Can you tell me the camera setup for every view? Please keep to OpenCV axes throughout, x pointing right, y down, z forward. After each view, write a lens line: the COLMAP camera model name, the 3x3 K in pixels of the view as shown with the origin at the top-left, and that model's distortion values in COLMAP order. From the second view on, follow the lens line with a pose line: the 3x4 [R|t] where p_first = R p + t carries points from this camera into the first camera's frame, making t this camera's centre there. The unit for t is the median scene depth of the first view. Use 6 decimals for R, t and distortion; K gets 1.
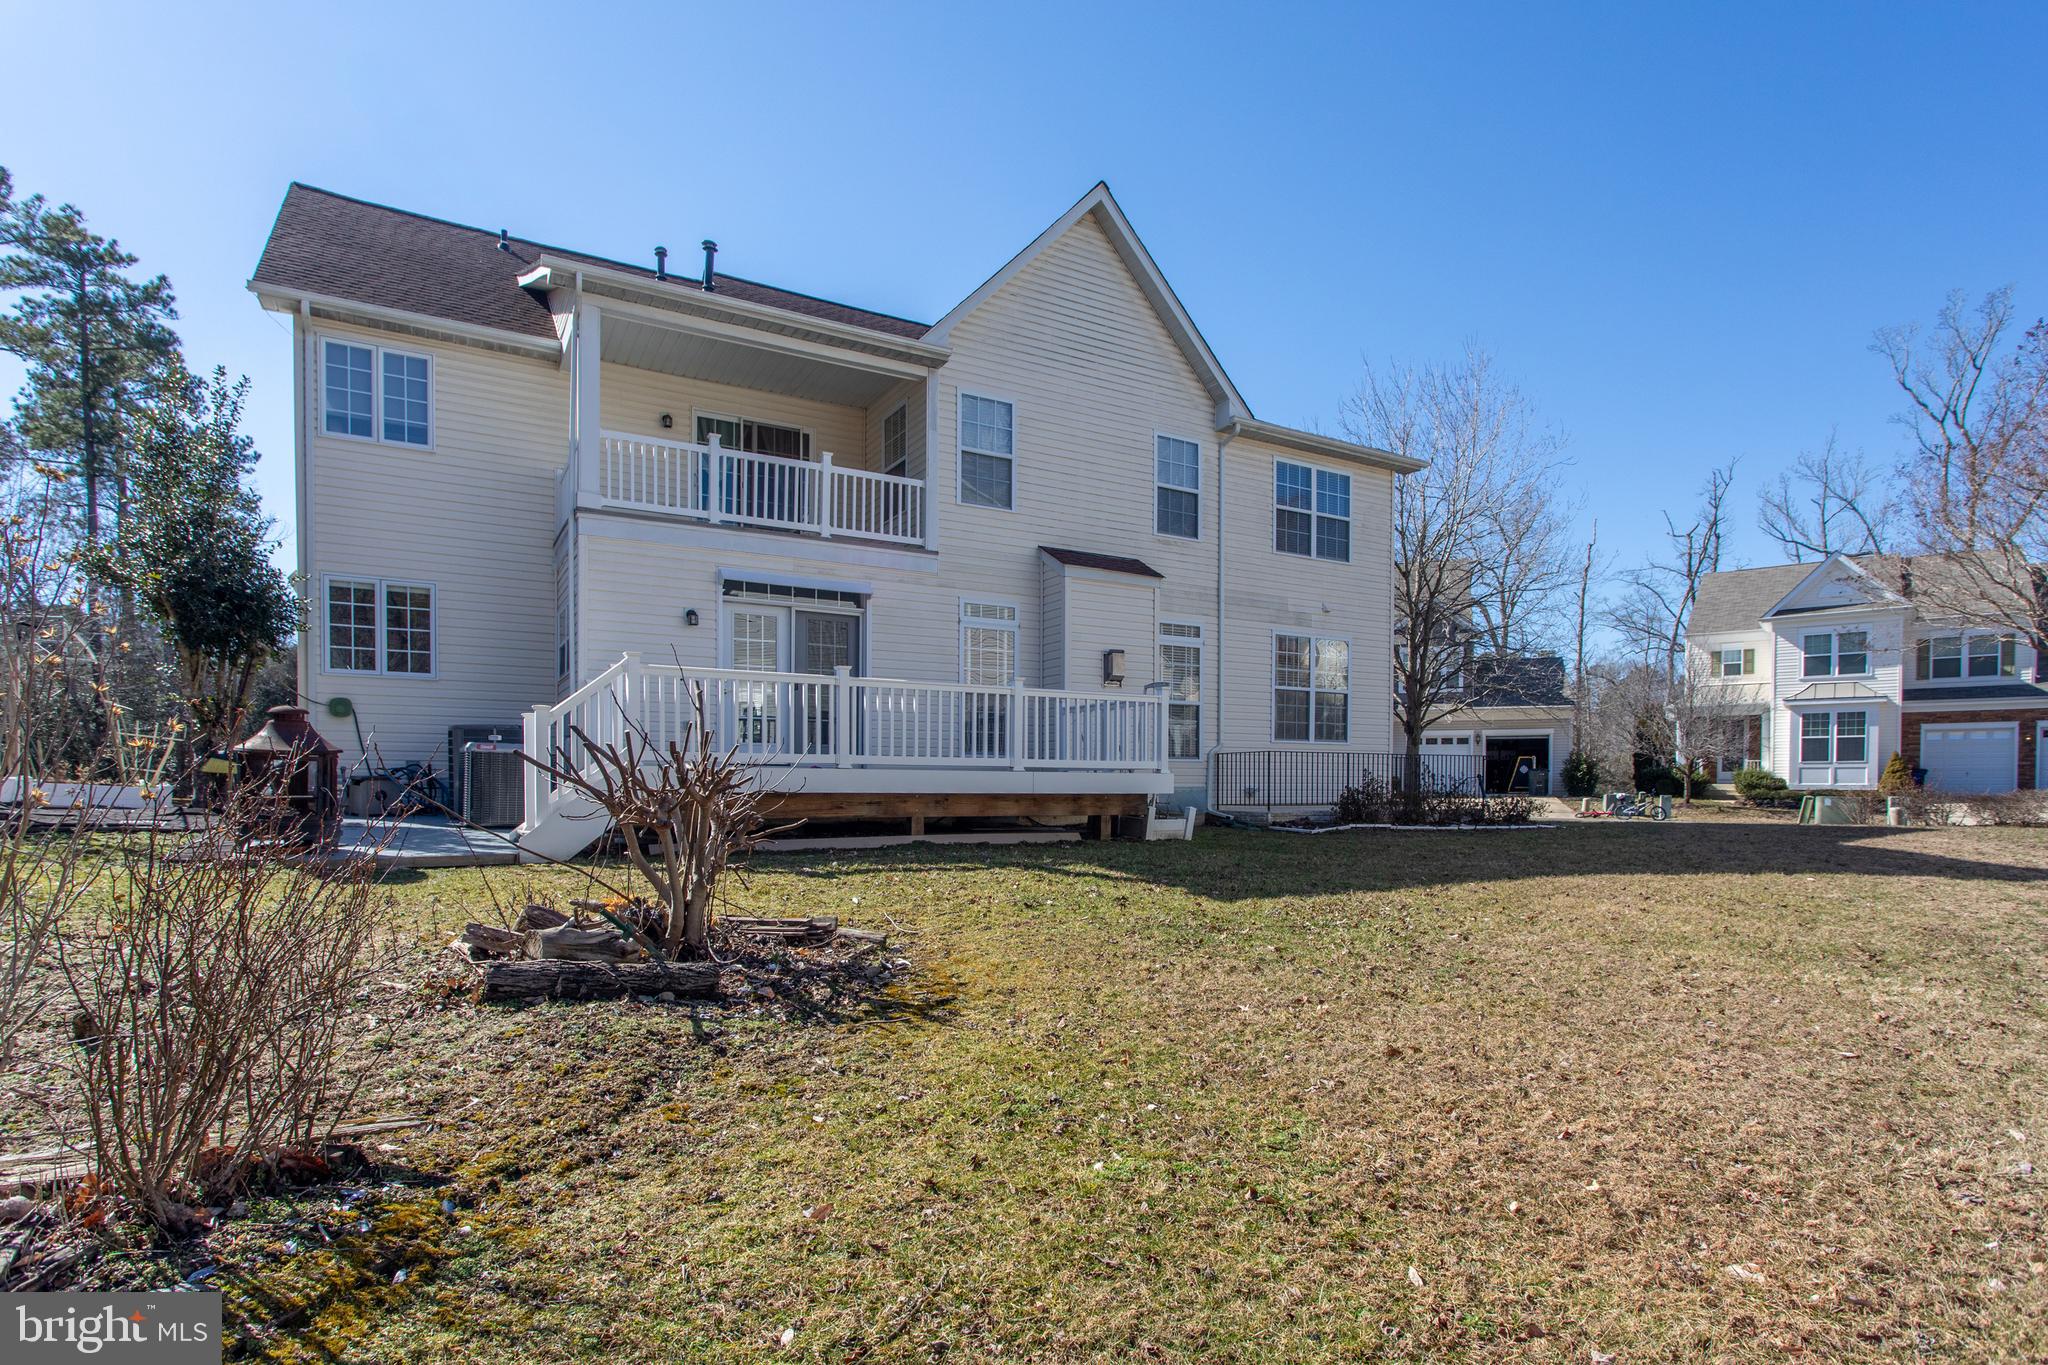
lens RADIAL K [[1037.3, 0, 1071.3], [0, 1037.3, 804.3], [0, 0, 1]] dist [-0.000009, 0.000682]
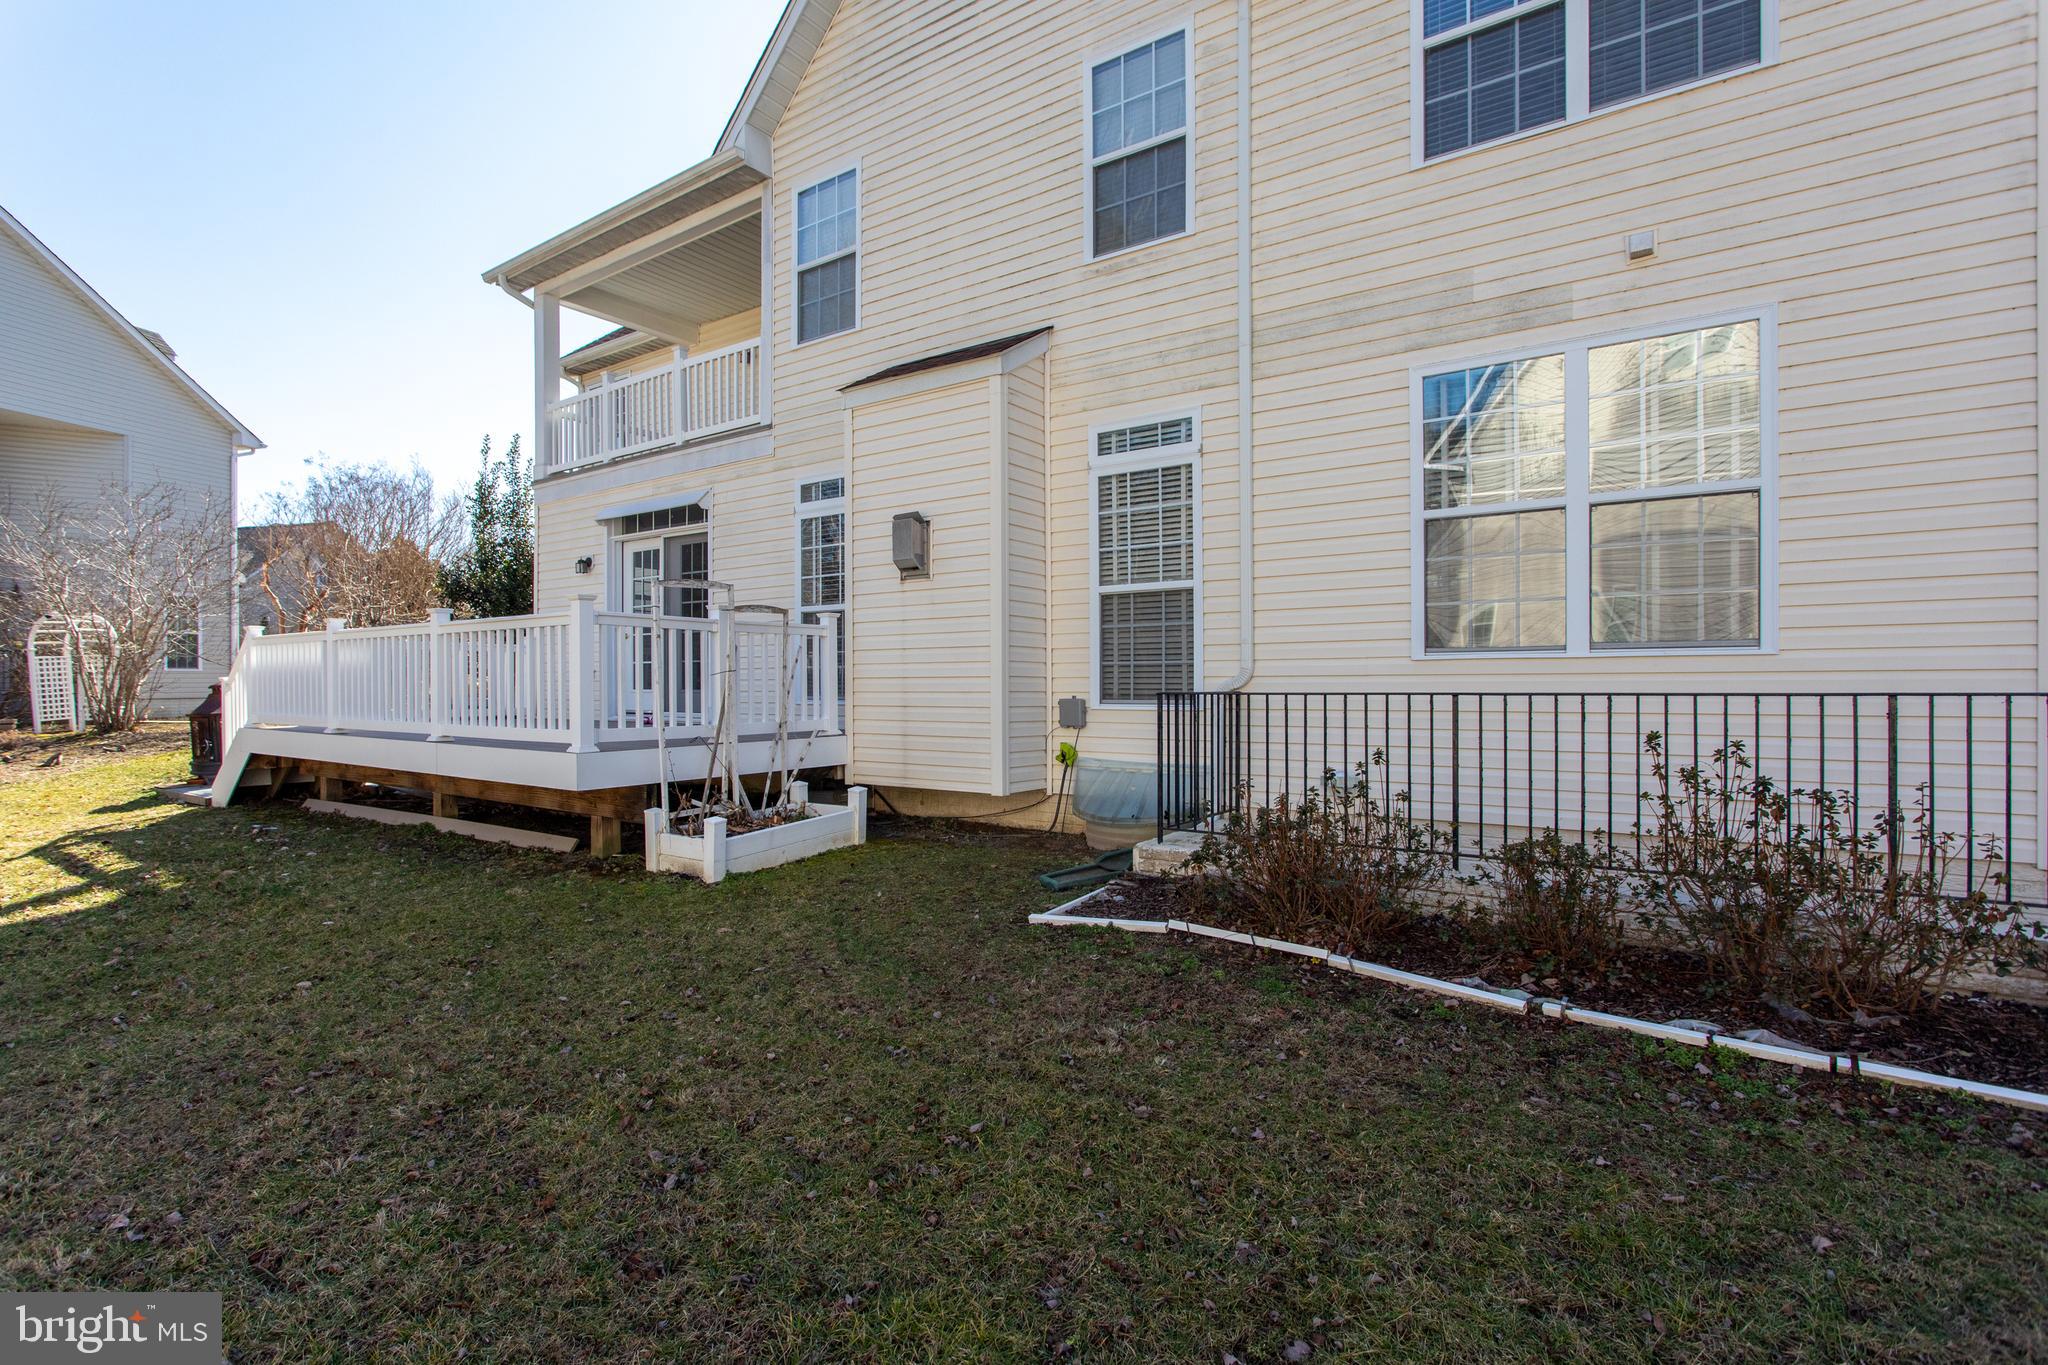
lens RADIAL K [[960.3, 0, 1024.0], [0, 960.3, 682.5], [0, 0, 1]] dist [-0.001716, -0.000273]
pose [[0.412076, -0.003523, -0.911143, 0.532456], [-0.008980, 0.999928, -0.007927, -0.053775], [0.911105, 0.011448, 0.412015, 0.836197]]
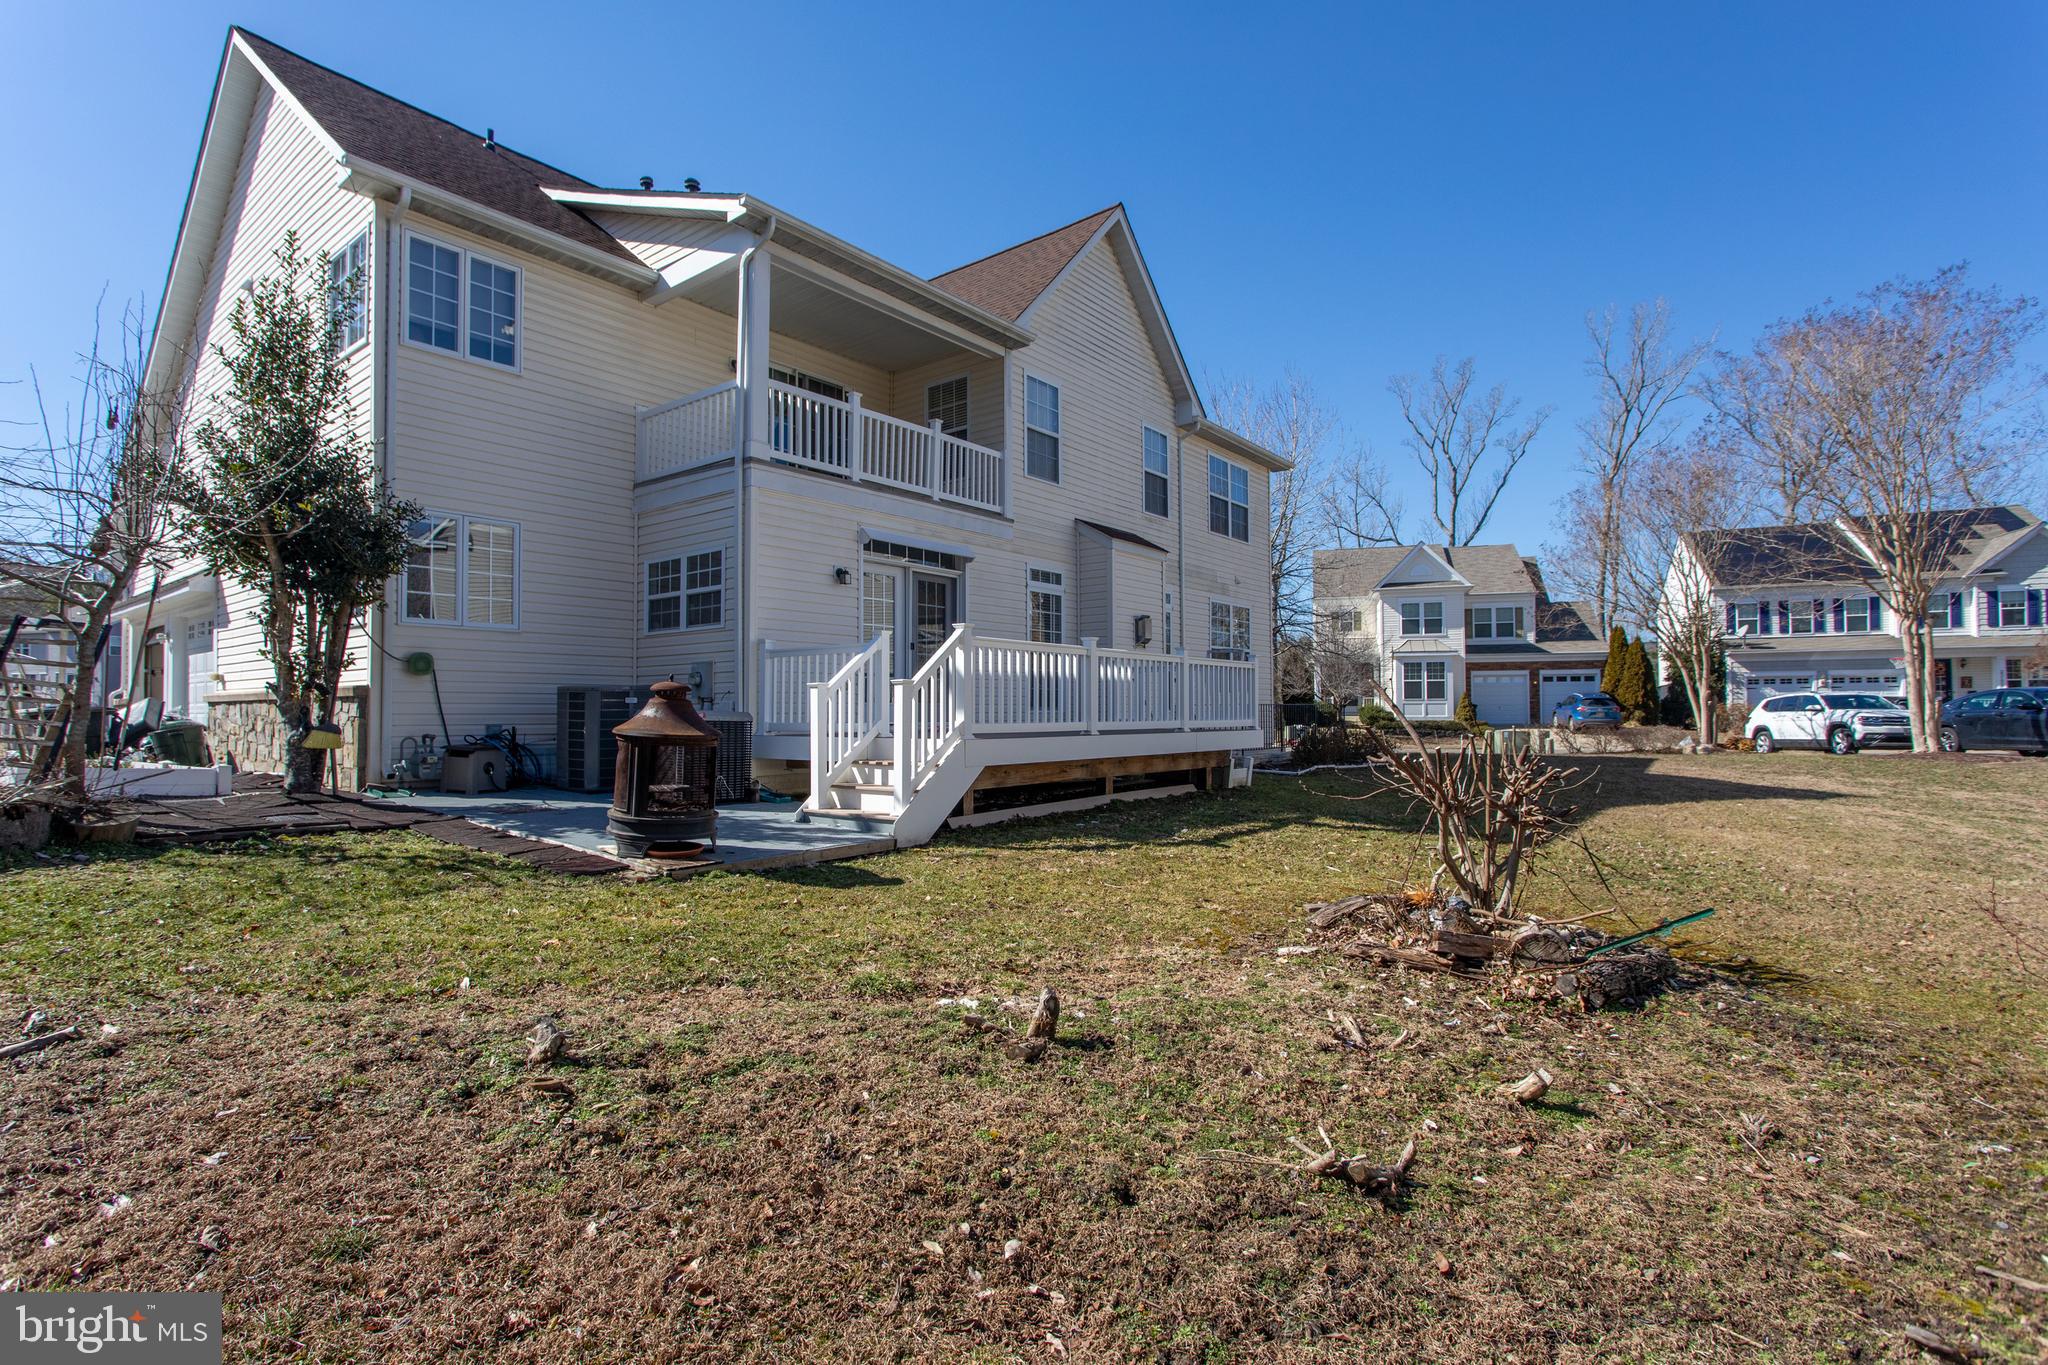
lens RADIAL K [[960.3, 0, 1024.0], [0, 960.3, 682.5], [0, 0, 1]] dist [-0.001716, -0.000273]
pose [[0.935248, 0.005497, 0.353951, -0.436588], [0.011148, 0.998926, -0.044969, -0.031200], [-0.353818, 0.046003, 0.934182, 0.082724]]
